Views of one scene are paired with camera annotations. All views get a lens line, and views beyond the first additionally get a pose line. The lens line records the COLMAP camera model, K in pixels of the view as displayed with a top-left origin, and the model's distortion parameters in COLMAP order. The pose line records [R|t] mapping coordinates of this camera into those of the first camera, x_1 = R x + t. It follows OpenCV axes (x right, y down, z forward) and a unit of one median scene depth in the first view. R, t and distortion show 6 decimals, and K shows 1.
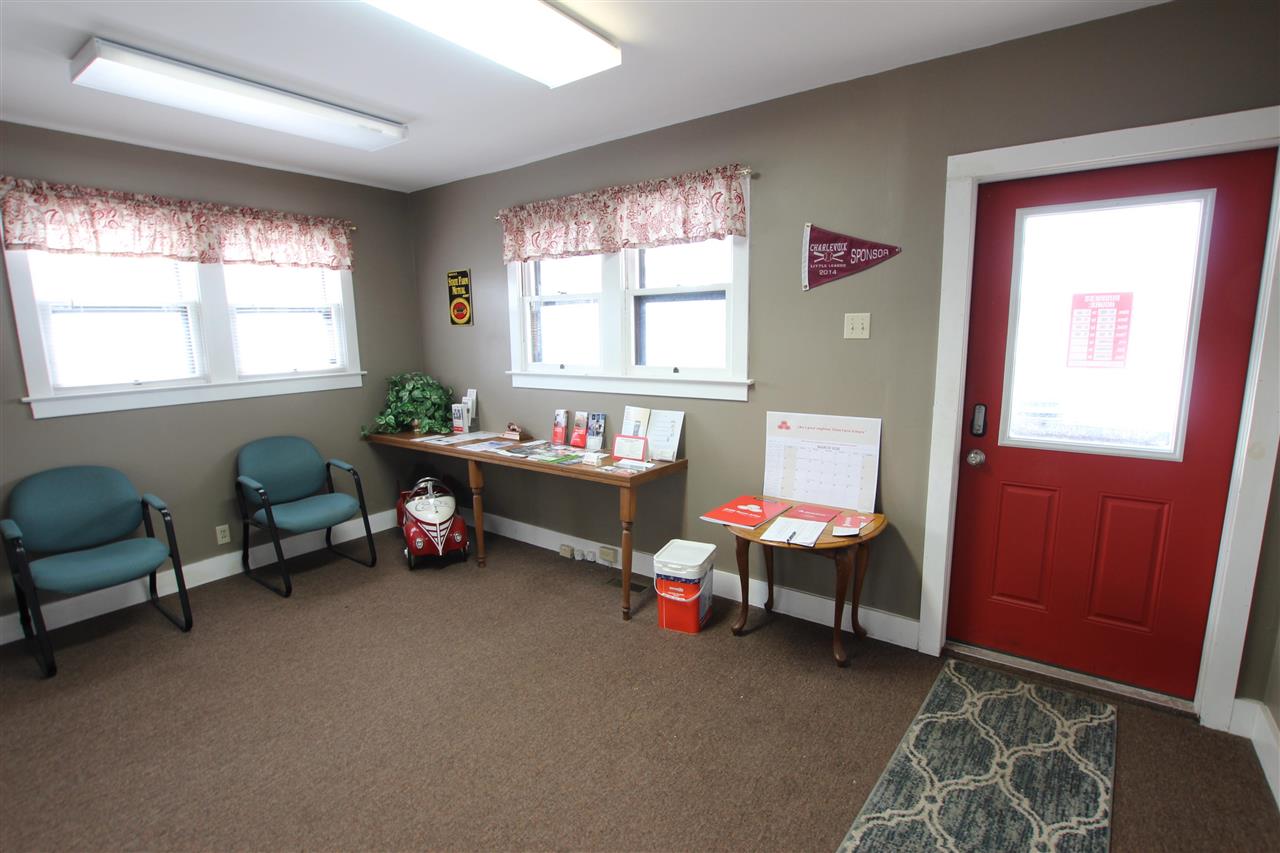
lens RADIAL K [[595.8, 0, 640.9], [0, 595.8, 430.7], [0, 0, 1]] dist [-0.028699, 0.000431]
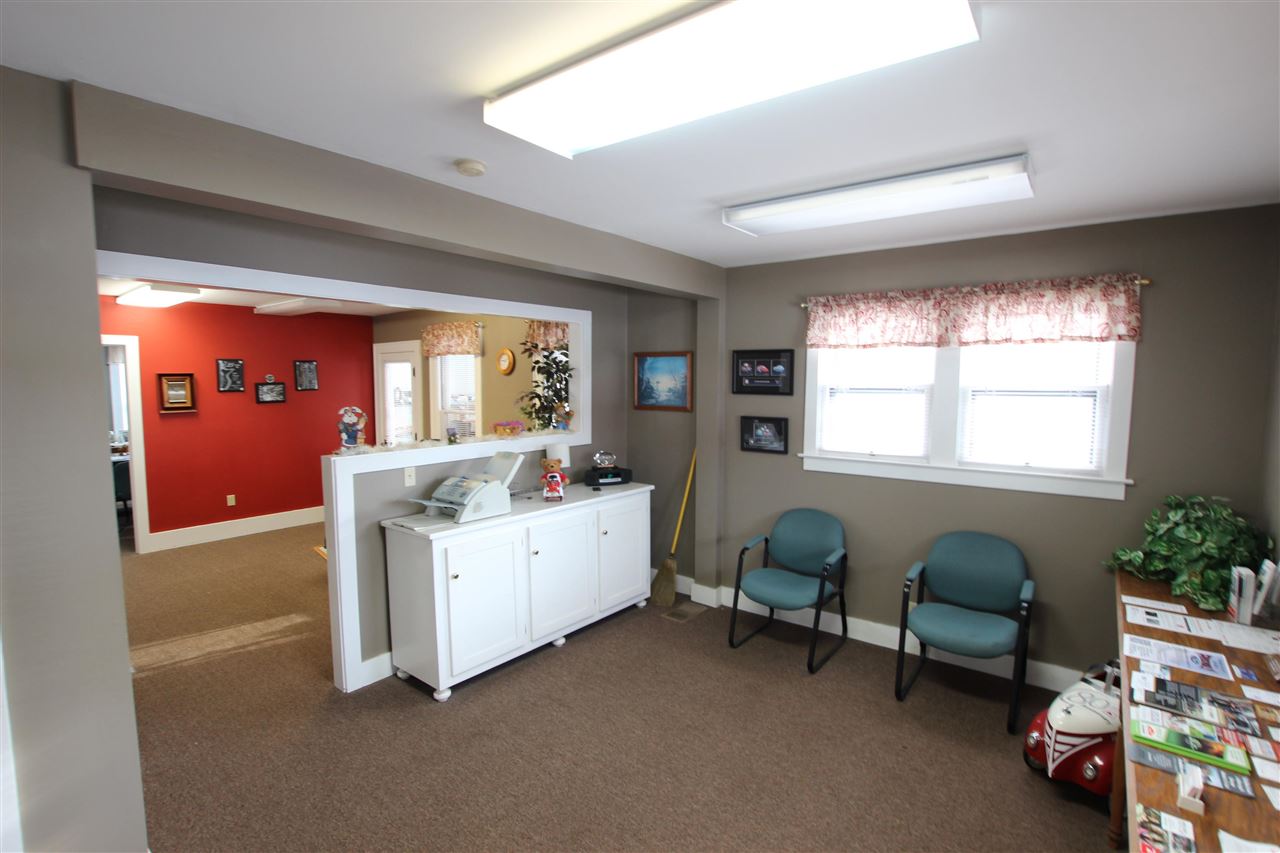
lens RADIAL K [[595.8, 0, 640.9], [0, 595.8, 430.7], [0, 0, 1]] dist [-0.028699, 0.000431]
pose [[-0.031572, 0.103086, -0.994171, 0.288635], [-0.170982, 0.979448, 0.106989, -0.162355], [0.984768, 0.173364, -0.013298, 0.518998]]
